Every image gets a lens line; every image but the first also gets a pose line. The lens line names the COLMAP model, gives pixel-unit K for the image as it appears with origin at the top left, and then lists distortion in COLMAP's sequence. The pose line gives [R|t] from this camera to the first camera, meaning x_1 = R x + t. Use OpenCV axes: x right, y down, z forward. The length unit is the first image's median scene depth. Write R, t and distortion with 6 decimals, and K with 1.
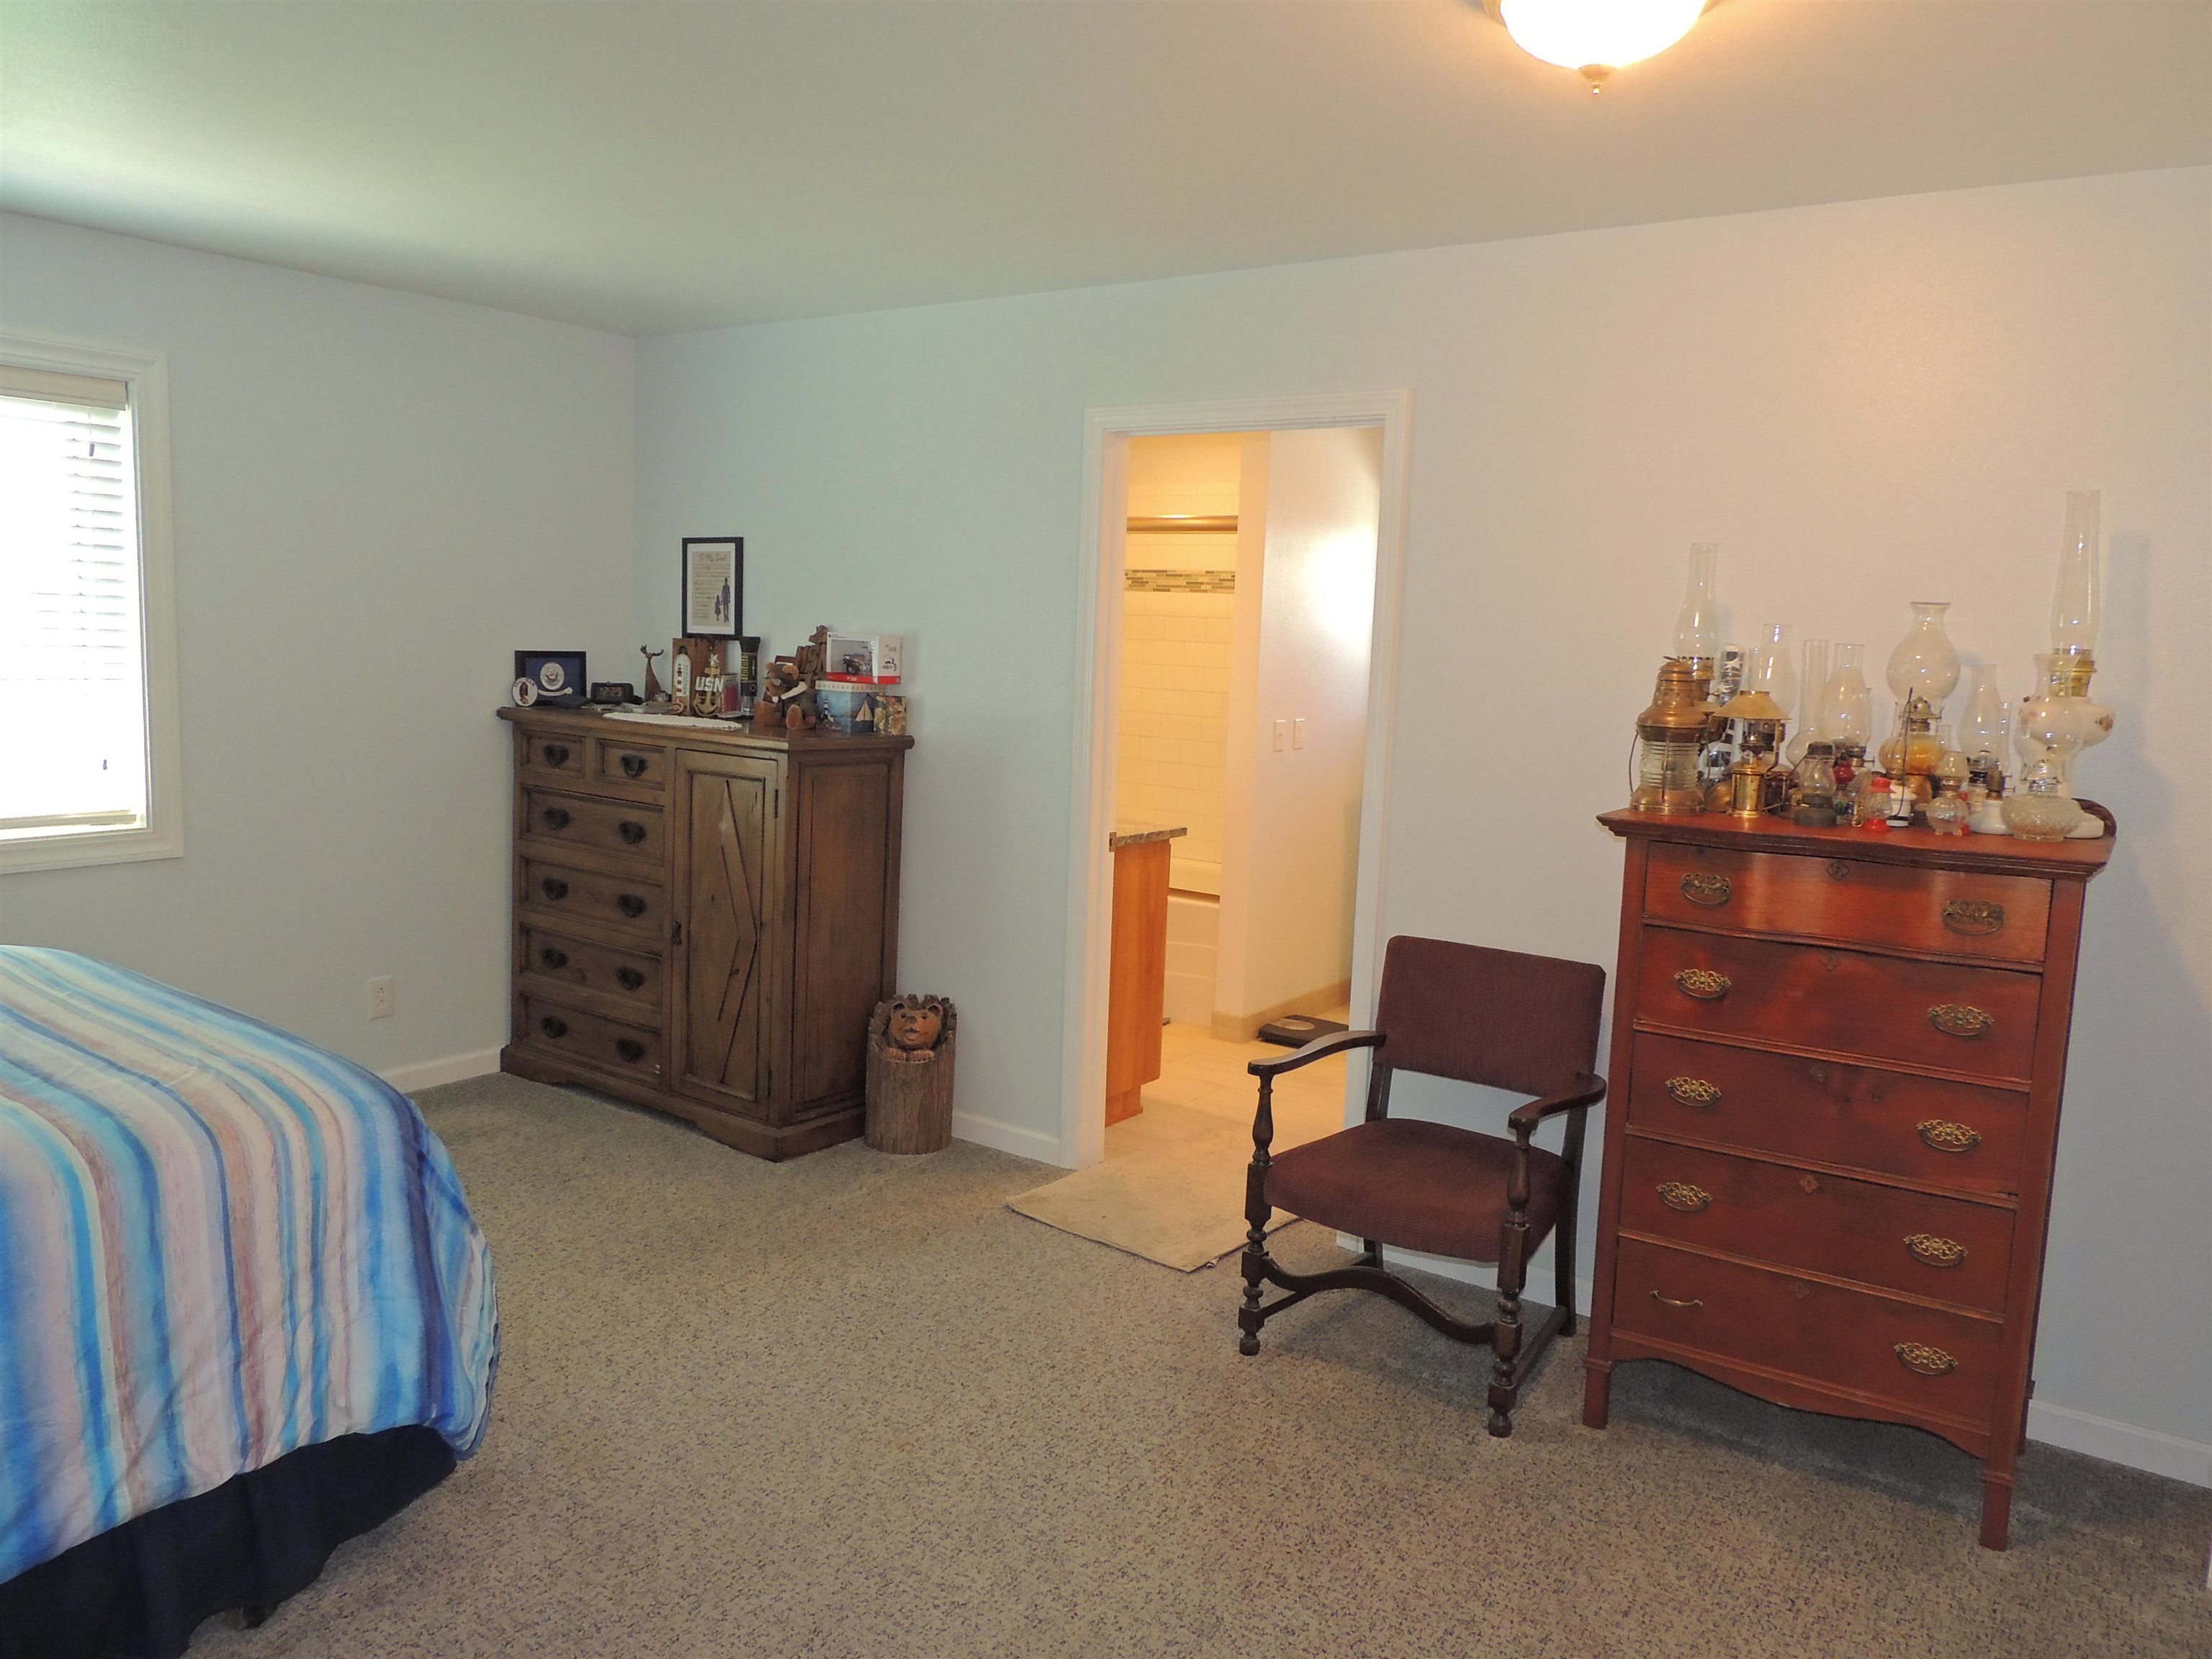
lens RADIAL K [[1564.3, 0, 1106.0], [0, 1564.3, 829.5], [0, 0, 1]] dist [-0.021850, -0.008471]
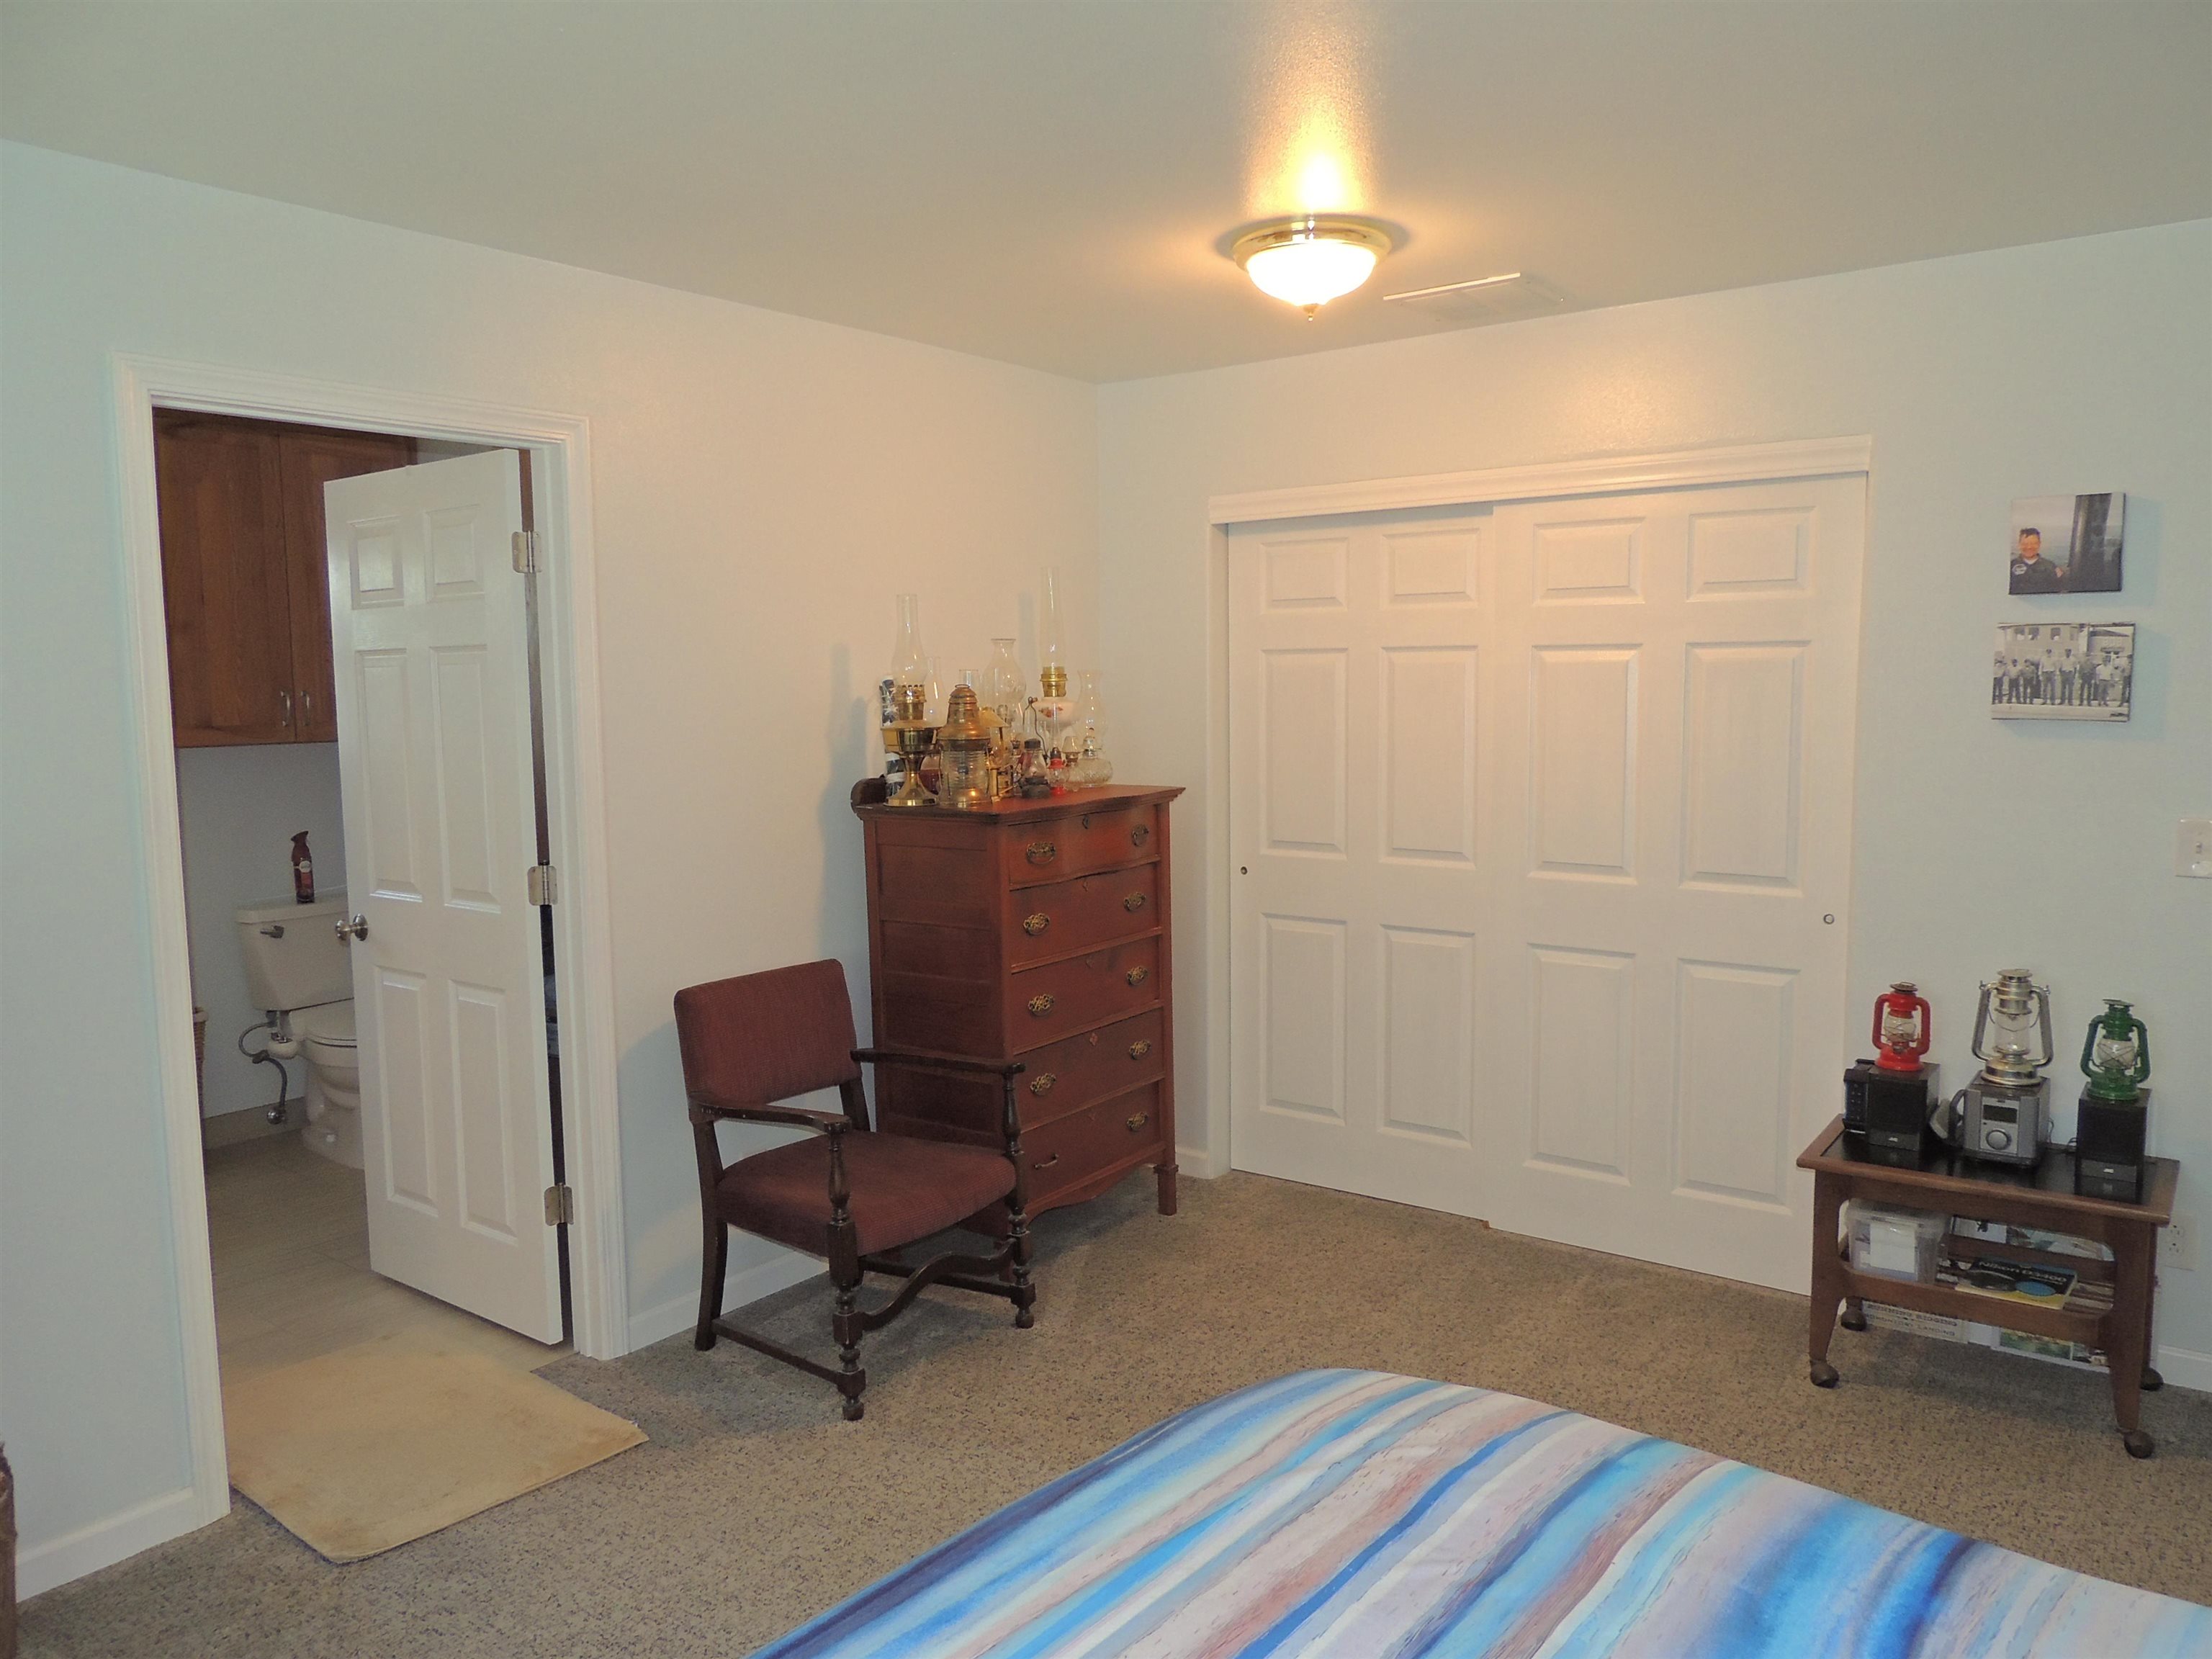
lens RADIAL K [[1564.3, 0, 1106.0], [0, 1564.3, 829.5], [0, 0, 1]] dist [-0.021850, -0.008471]
pose [[0.047571, -0.133895, 0.989853, -0.973533], [0.146839, 0.981146, 0.125661, -0.147159], [-0.988016, 0.139371, 0.066335, 0.866605]]
